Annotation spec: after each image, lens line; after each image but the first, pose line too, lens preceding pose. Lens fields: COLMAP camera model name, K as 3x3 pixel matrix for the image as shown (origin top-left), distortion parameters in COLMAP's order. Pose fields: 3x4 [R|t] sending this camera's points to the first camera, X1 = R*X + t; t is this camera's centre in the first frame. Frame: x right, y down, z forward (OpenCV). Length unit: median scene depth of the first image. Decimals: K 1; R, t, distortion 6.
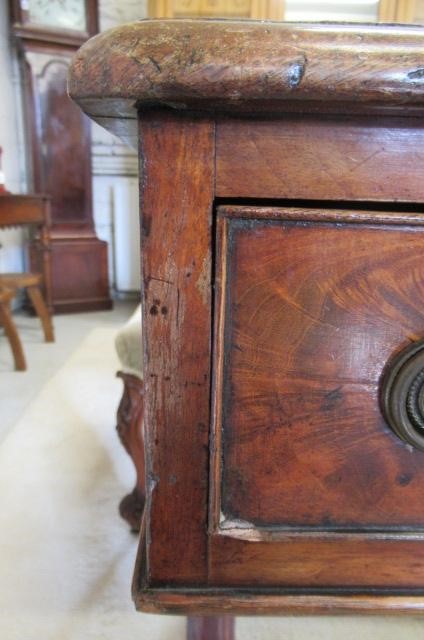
lens RADIAL K [[474.8, 0, 212.0], [0, 474.8, 320.0], [0, 0, 1]] dist [0.000787, -0.002222]
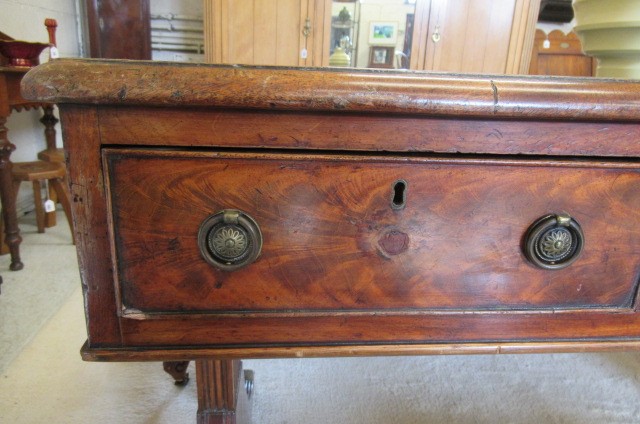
lens RADIAL K [[474.8, 0, 320.0], [0, 474.8, 212.0], [0, 0, 1]] dist [0.000787, -0.002222]
pose [[0.997446, -0.011050, 0.070564, 0.726486], [0.008125, 0.999101, 0.041607, -0.041704], [-0.070960, -0.040928, 0.996639, -1.005607]]
